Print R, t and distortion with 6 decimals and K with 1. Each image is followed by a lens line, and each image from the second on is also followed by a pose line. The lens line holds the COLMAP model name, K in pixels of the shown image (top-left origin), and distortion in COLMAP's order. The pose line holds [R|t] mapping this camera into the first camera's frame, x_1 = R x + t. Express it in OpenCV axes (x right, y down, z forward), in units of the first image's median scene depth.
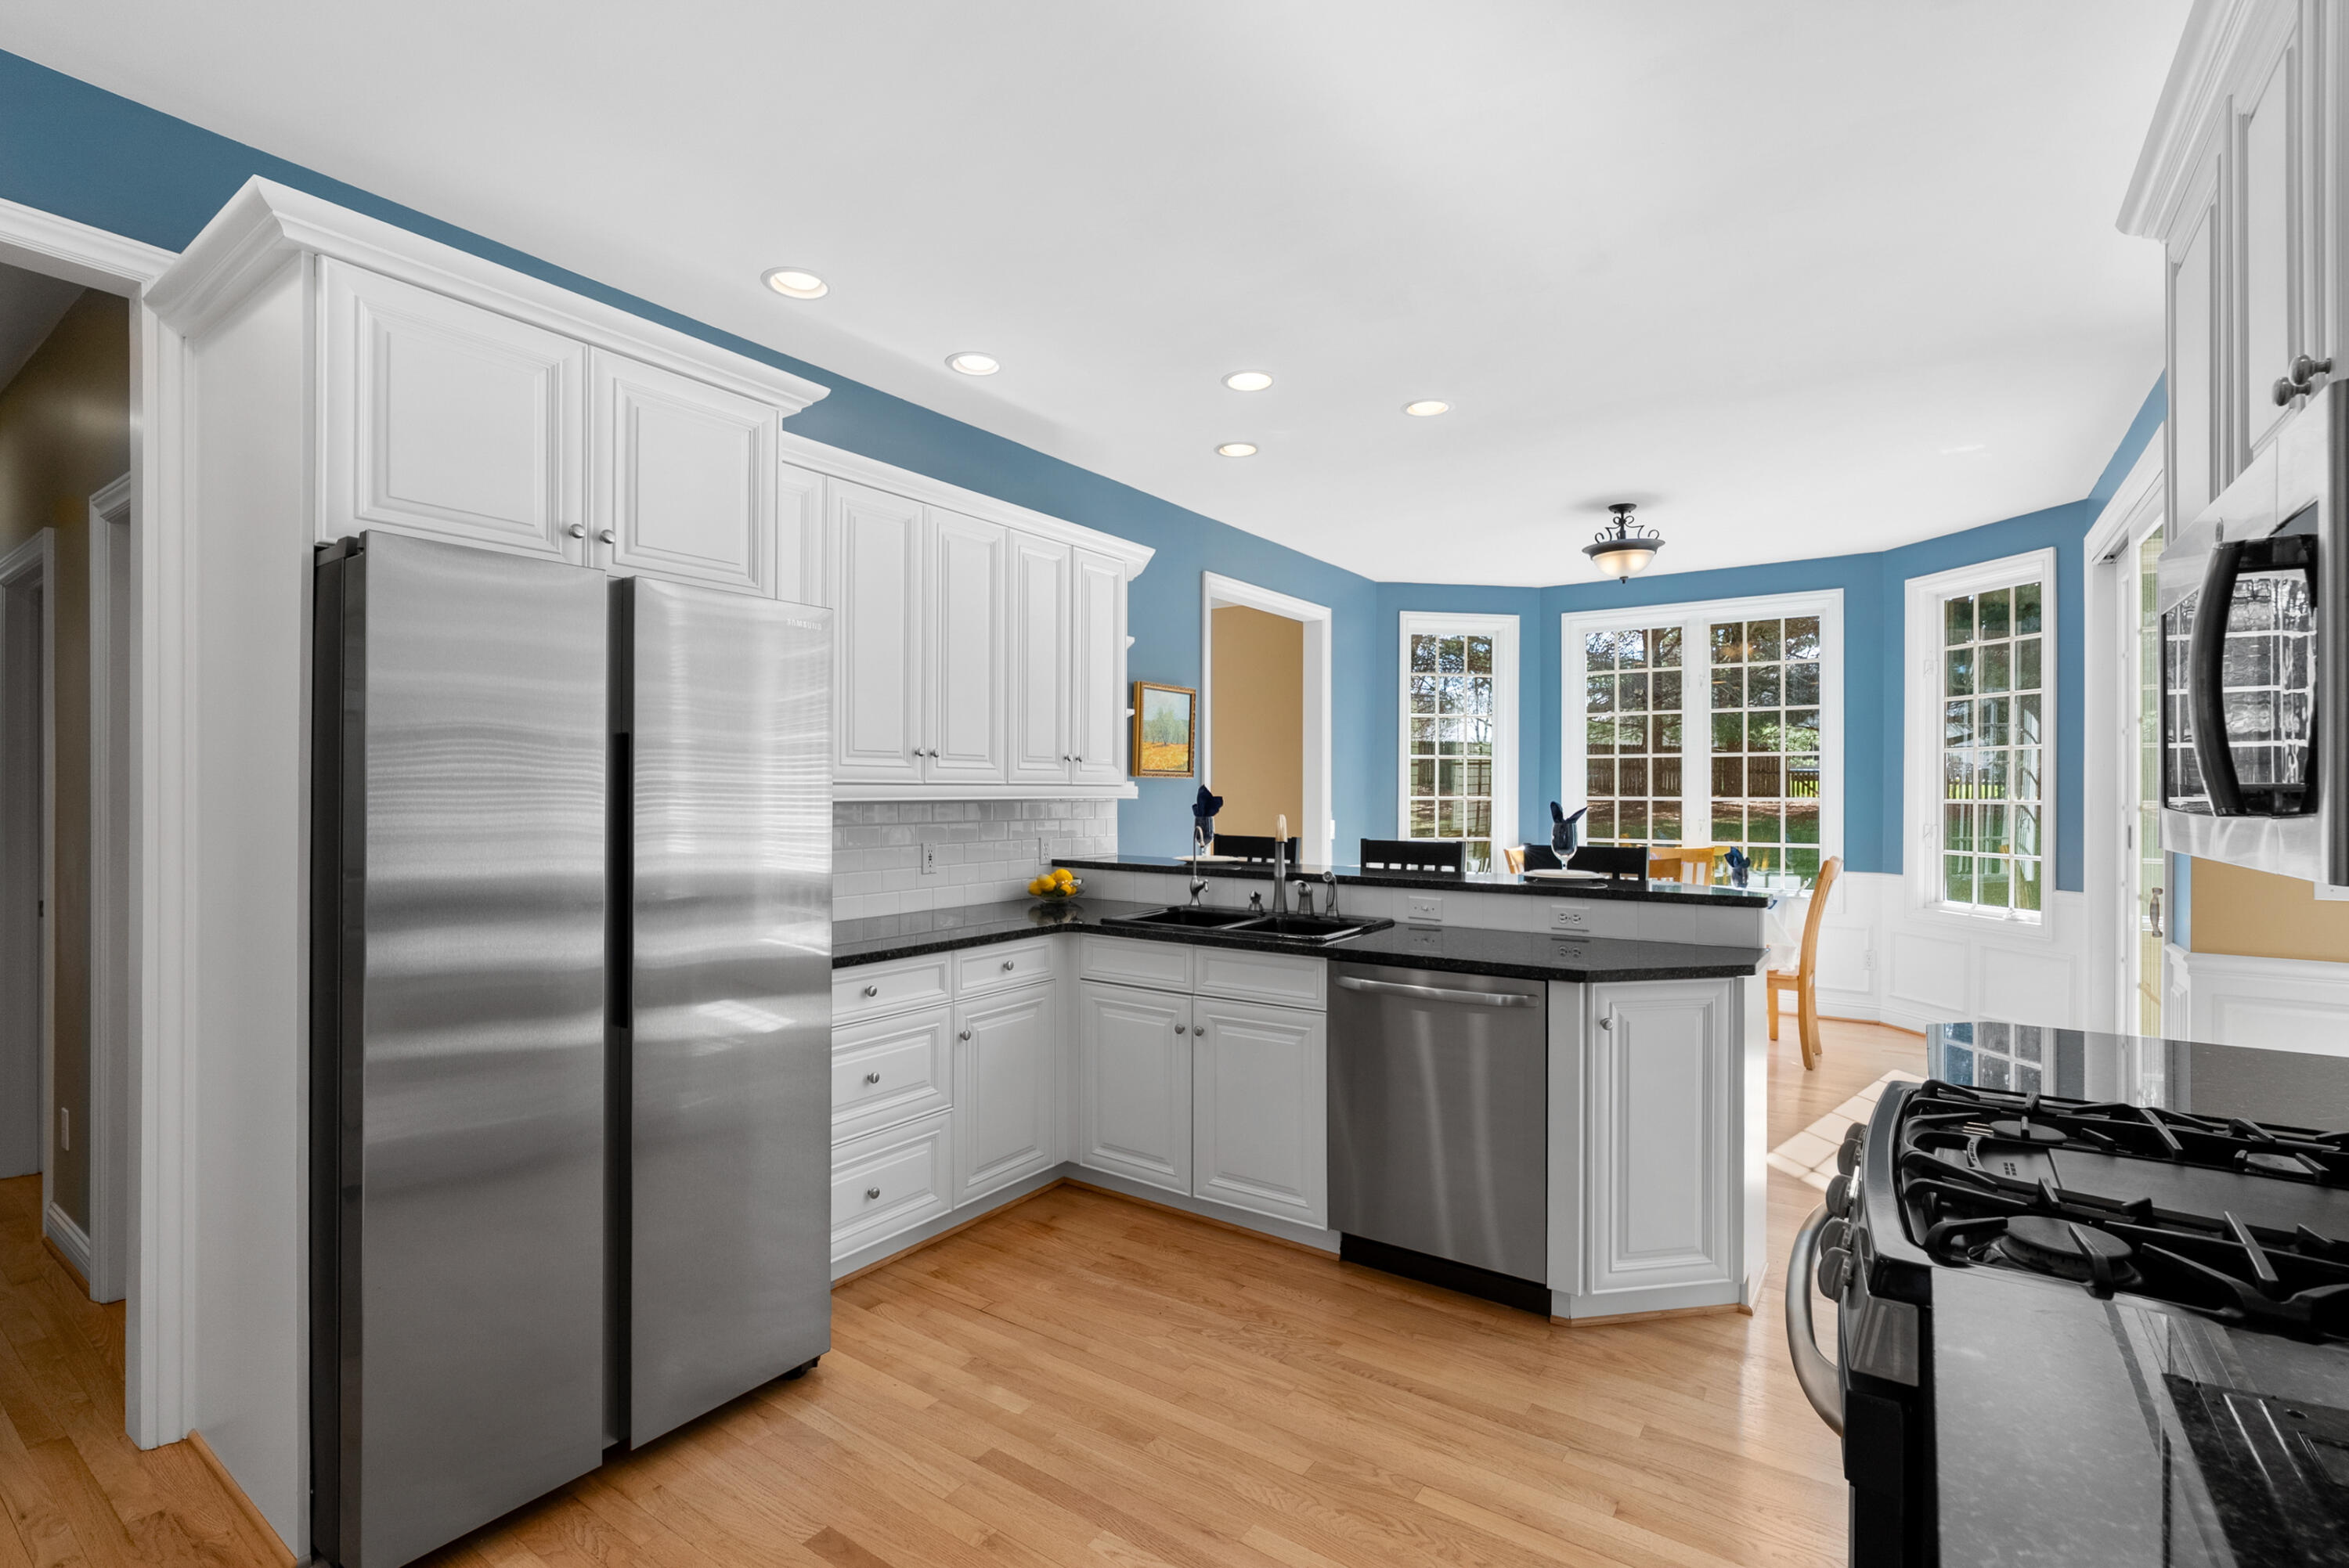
lens RADIAL K [[1066.5, 0, 1188.0], [0, 1066.5, 787.3], [0, 0, 1]] dist [-0.004842, -0.000082]
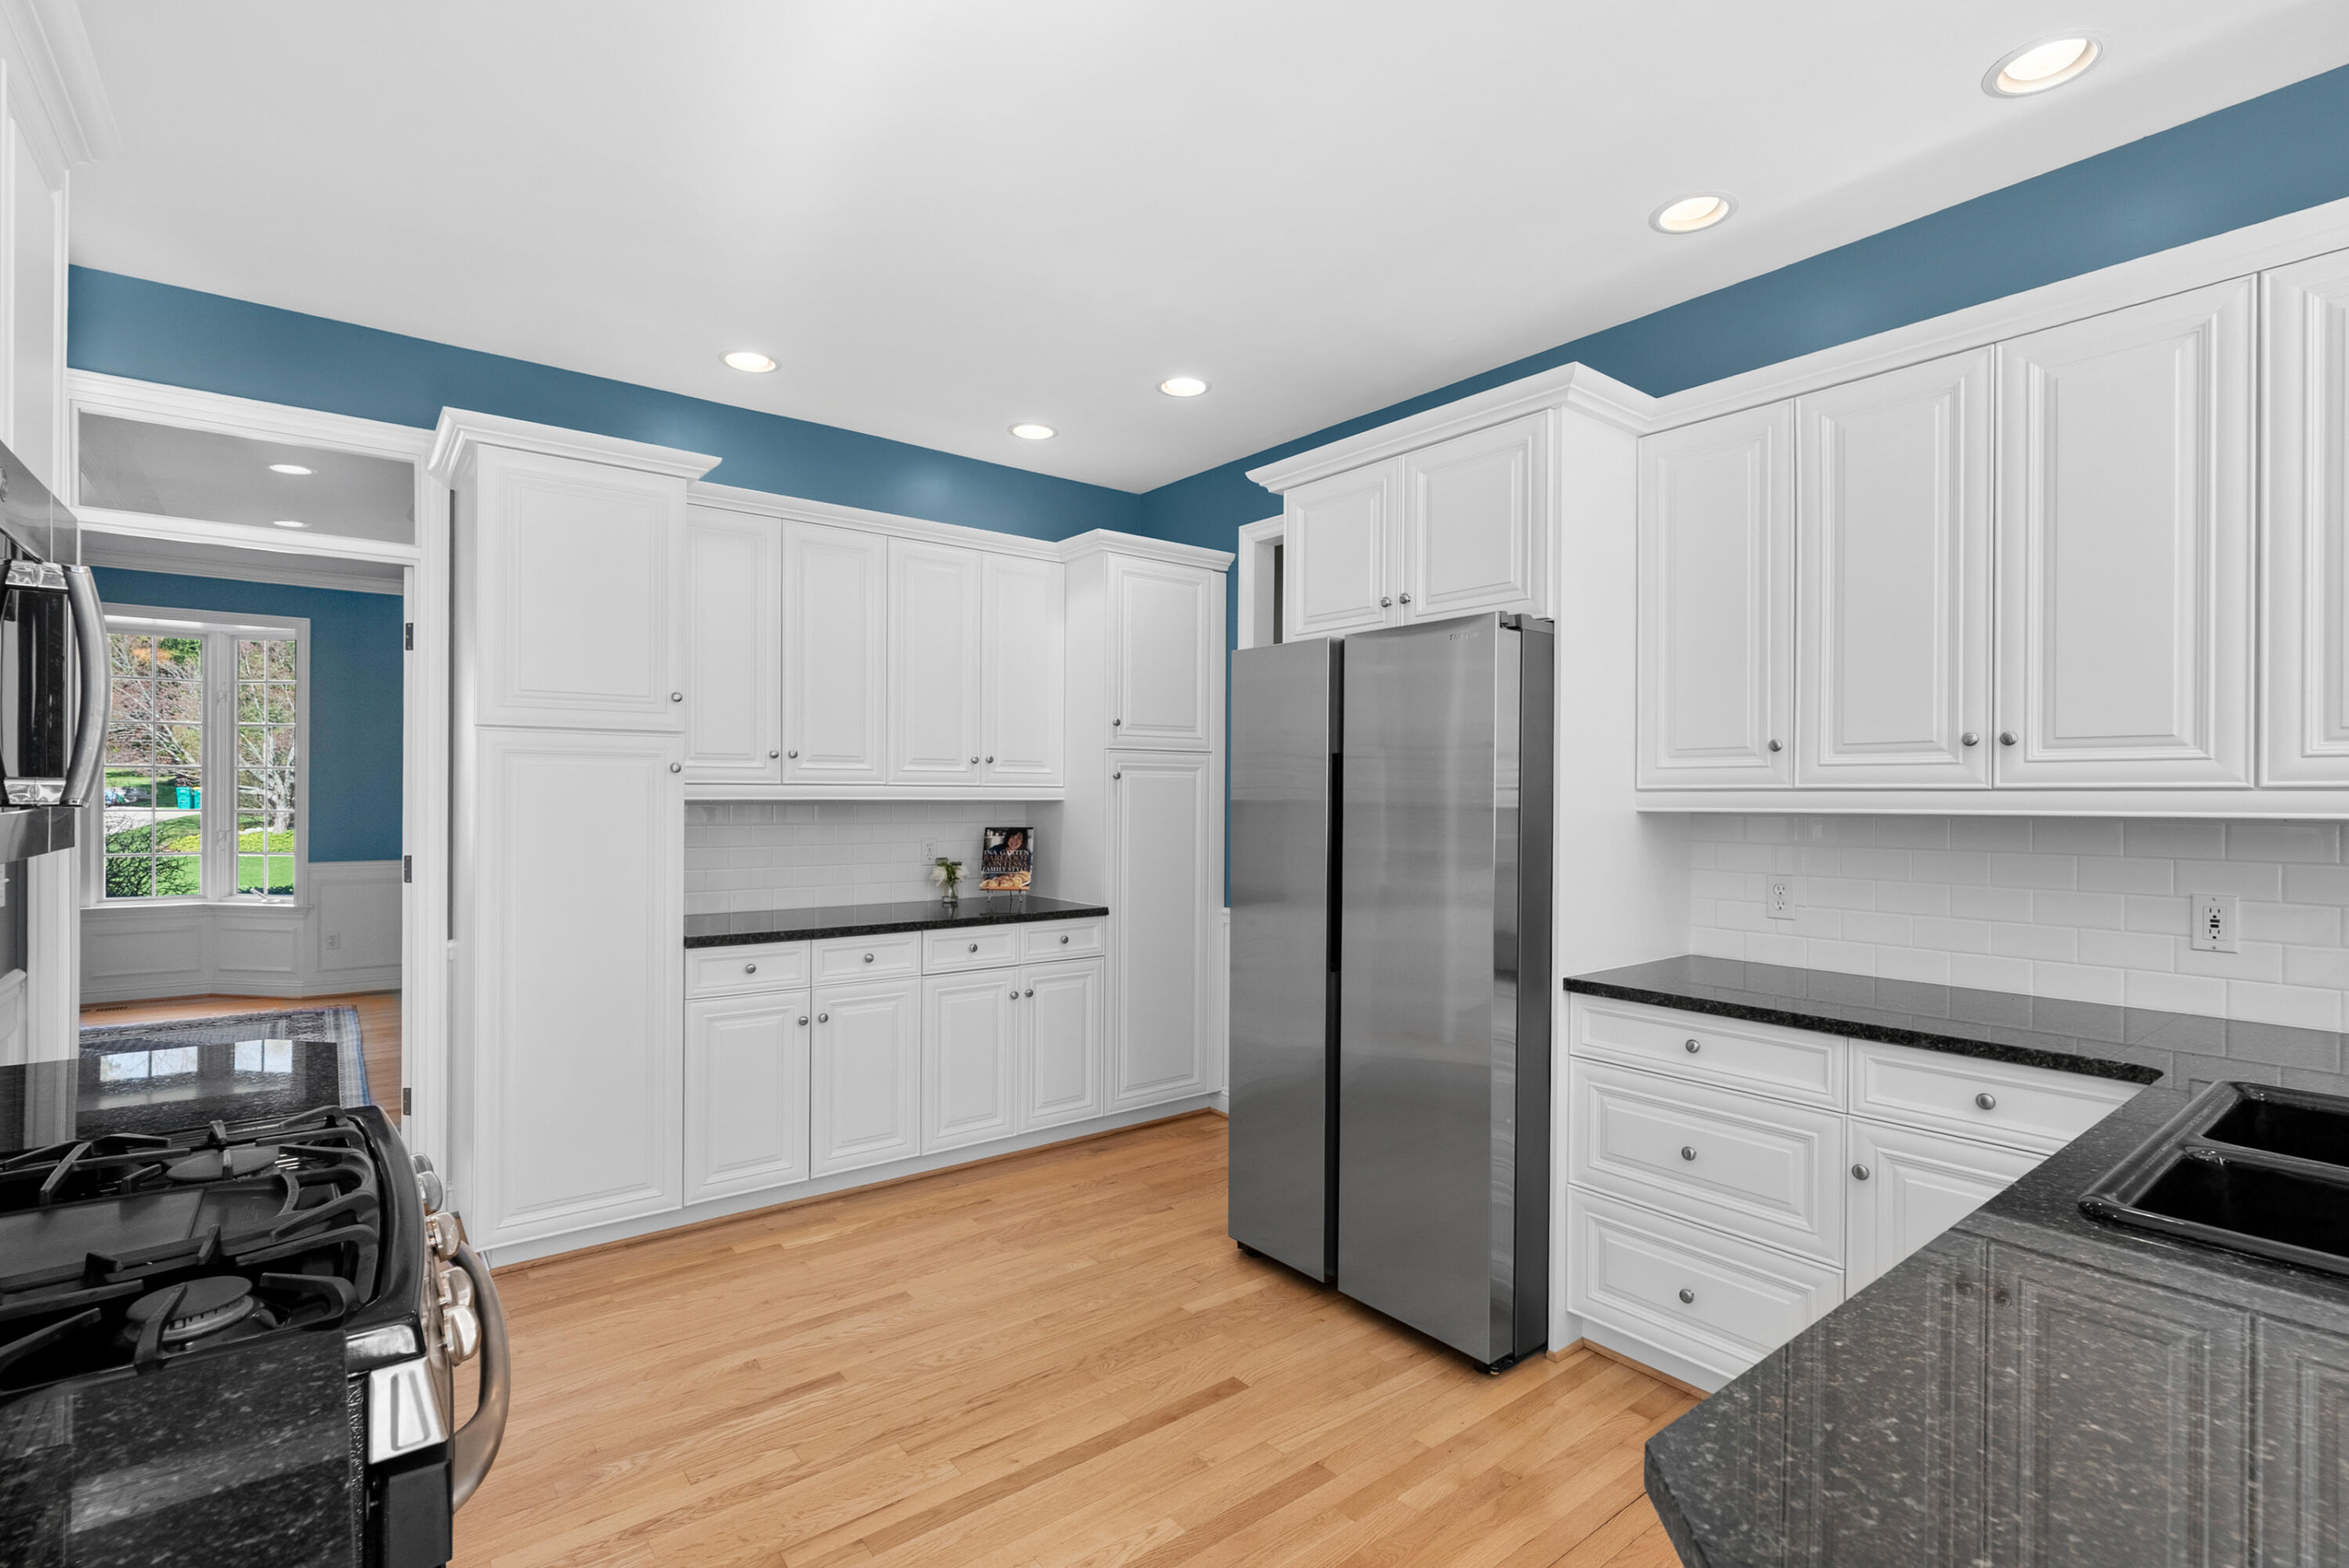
lens RADIAL K [[1086.3, 0, 1164.0], [0, 1086.3, 800.9], [0, 0, 1]] dist [-0.000908, 0.000266]
pose [[-0.296116, 0.002924, -0.955148, 0.616397], [0.000654, 0.999996, 0.002859, 0.001914], [0.955152, 0.000222, -0.296116, 0.872229]]
